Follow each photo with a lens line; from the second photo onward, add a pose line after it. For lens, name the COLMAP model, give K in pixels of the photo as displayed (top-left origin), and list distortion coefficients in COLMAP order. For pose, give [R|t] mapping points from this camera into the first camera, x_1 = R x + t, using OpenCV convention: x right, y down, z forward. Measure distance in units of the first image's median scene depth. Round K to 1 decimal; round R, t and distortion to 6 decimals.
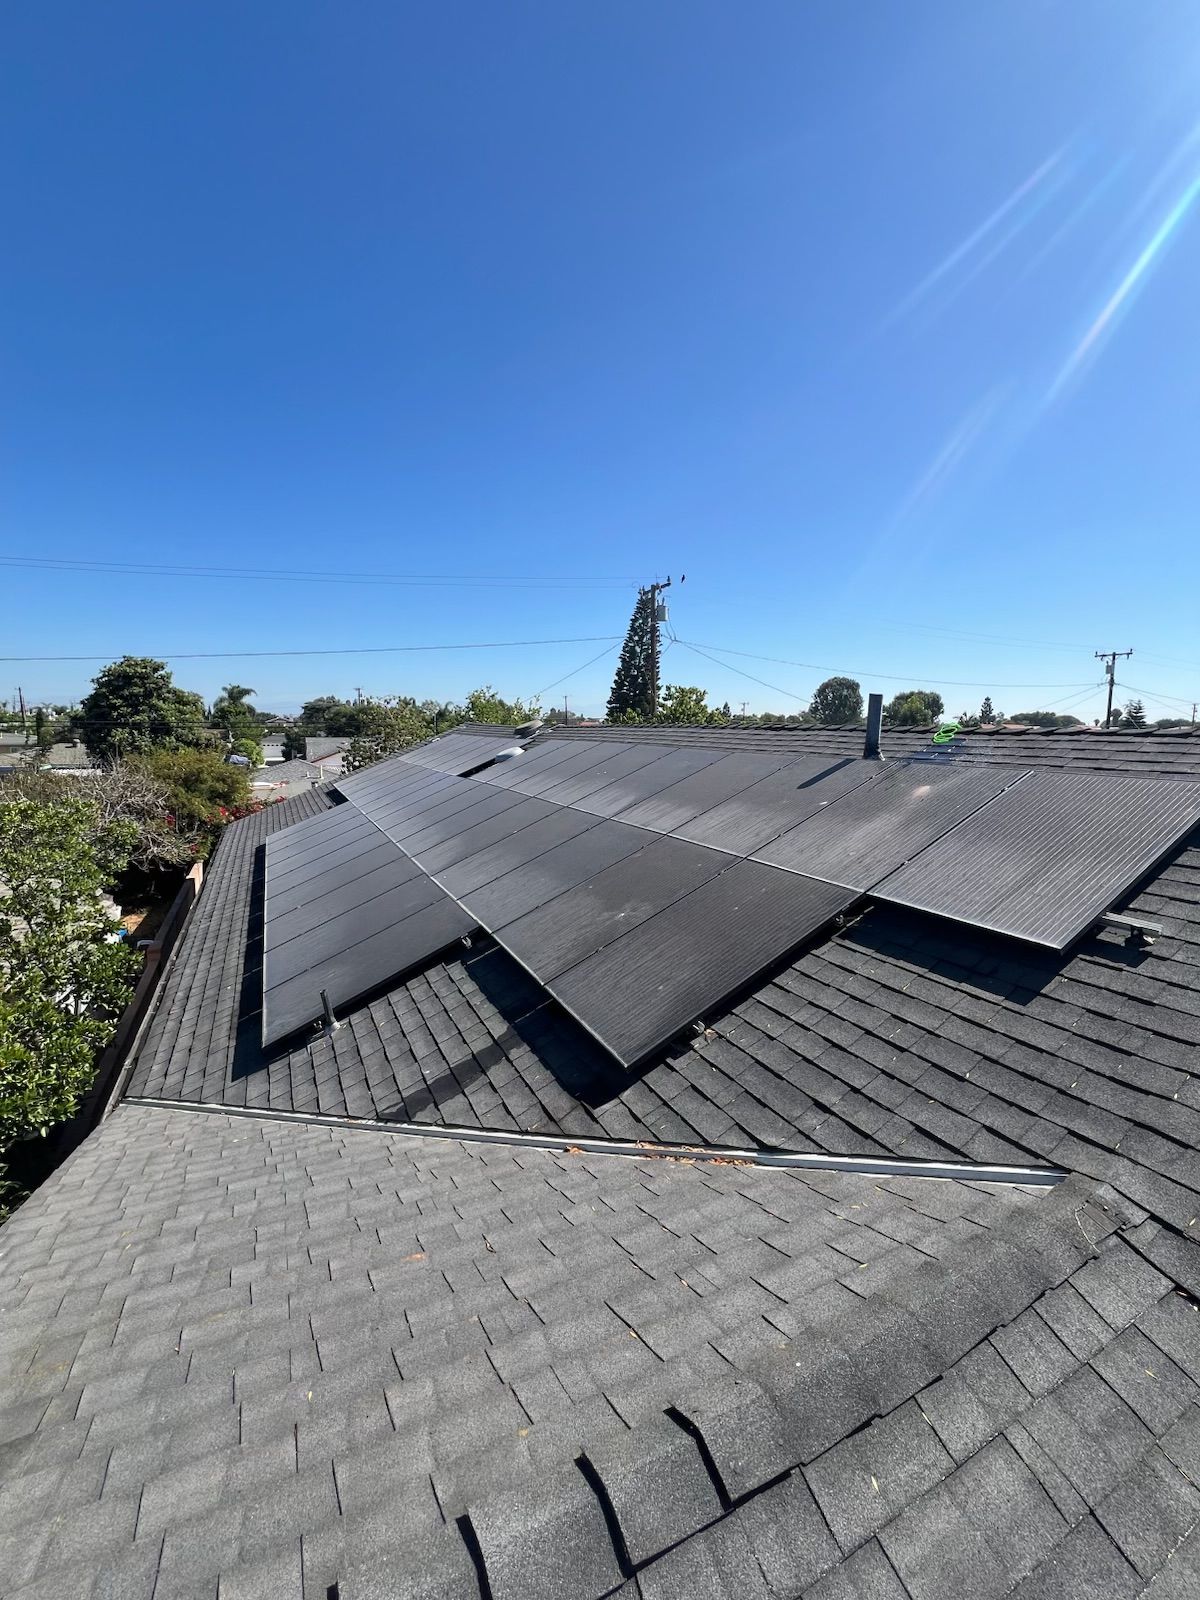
lens RADIAL K [[638.1, 0, 609.7], [0, 638.1, 800.5], [0, 0, 1]] dist [-0.000959, -0.000037]
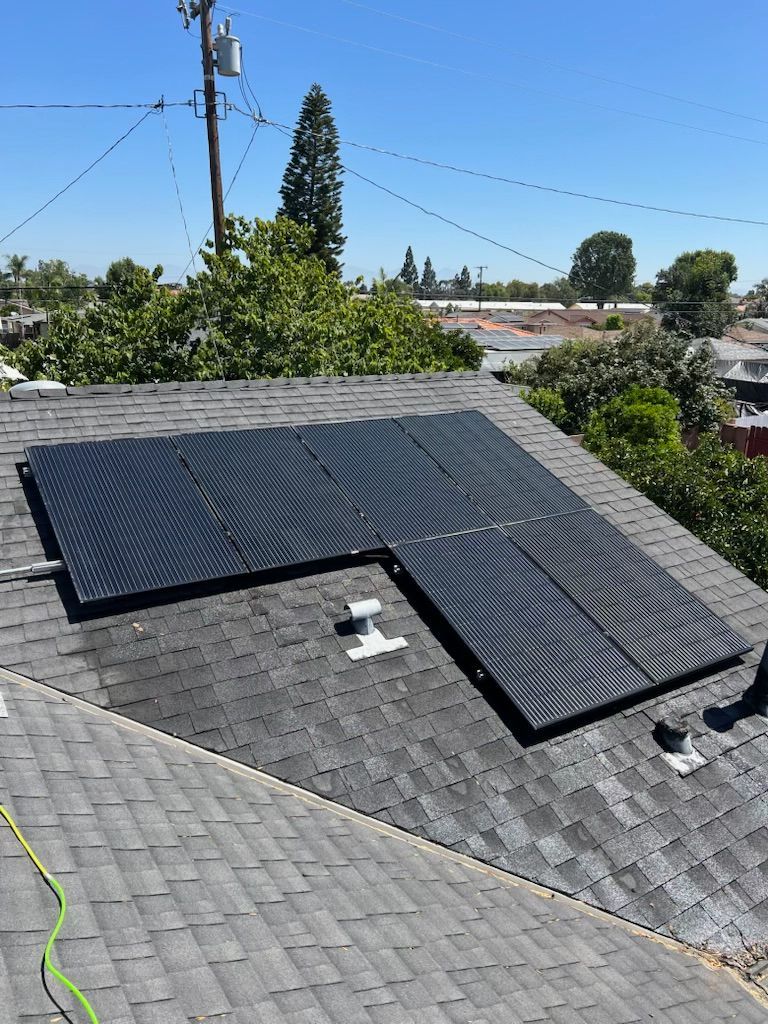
lens RADIAL K [[769.9, 0, 384.0], [0, 769.9, 512.0], [0, 0, 1]] dist [0.041804, -0.045417]
pose [[0.997301, -0.019255, 0.070848, 0.190746], [0.008107, 0.987976, 0.154395, -0.061156], [-0.072969, -0.153404, 0.985466, 0.476507]]
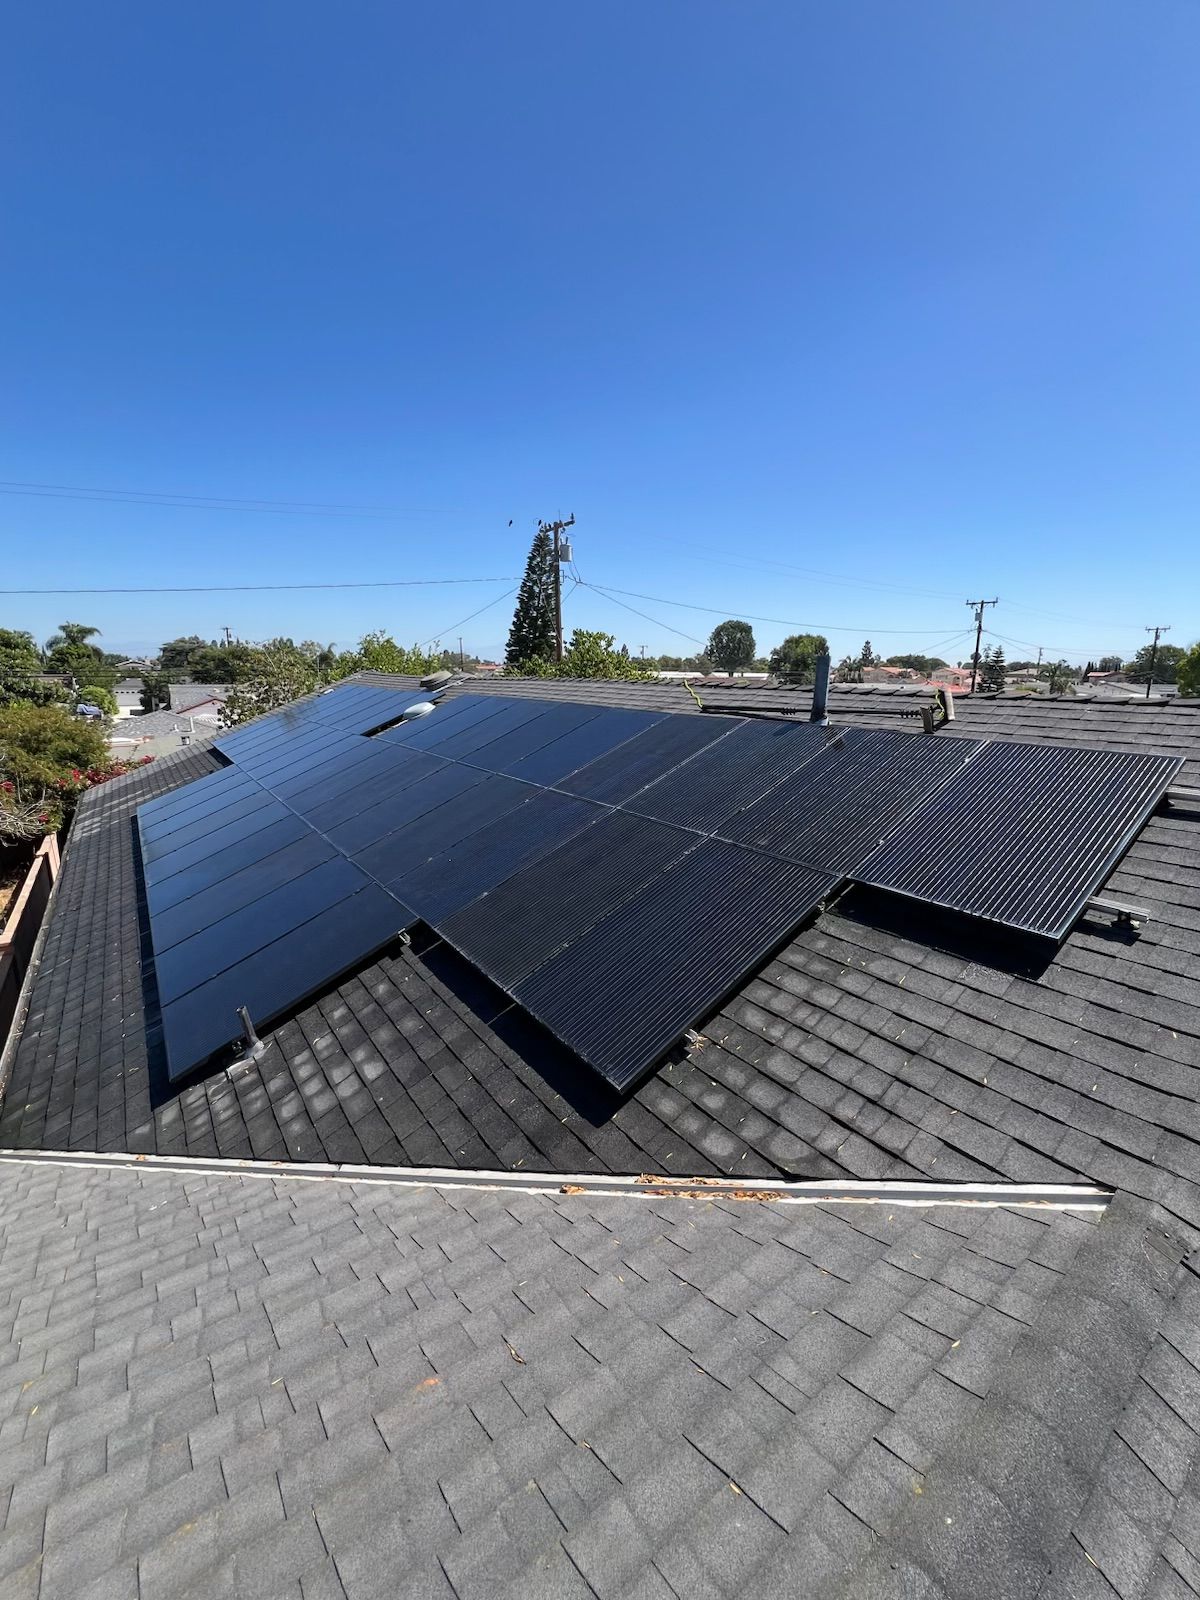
lens RADIAL K [[638.1, 0, 609.7], [0, 638.1, 800.5], [0, 0, 1]] dist [-0.000959, -0.000037]
pose [[0.987637, -0.032829, 0.153283, -0.015142], [0.019200, 0.995796, 0.089561, -0.010000], [-0.155578, -0.085511, 0.984115, 0.018245]]
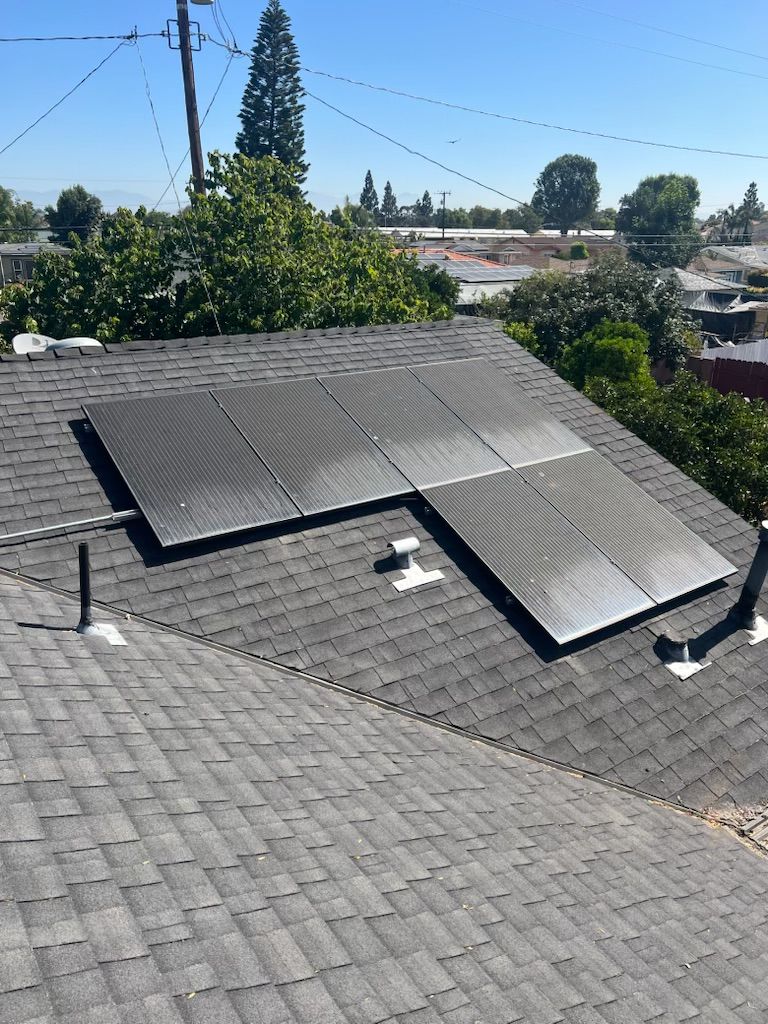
lens RADIAL K [[769.9, 0, 384.0], [0, 769.9, 512.0], [0, 0, 1]] dist [0.041804, -0.045417]
pose [[0.992320, -0.047963, 0.114022, 0.164866], [0.019489, 0.970877, 0.238784, -0.070409], [-0.122154, -0.234728, 0.964355, 0.452098]]
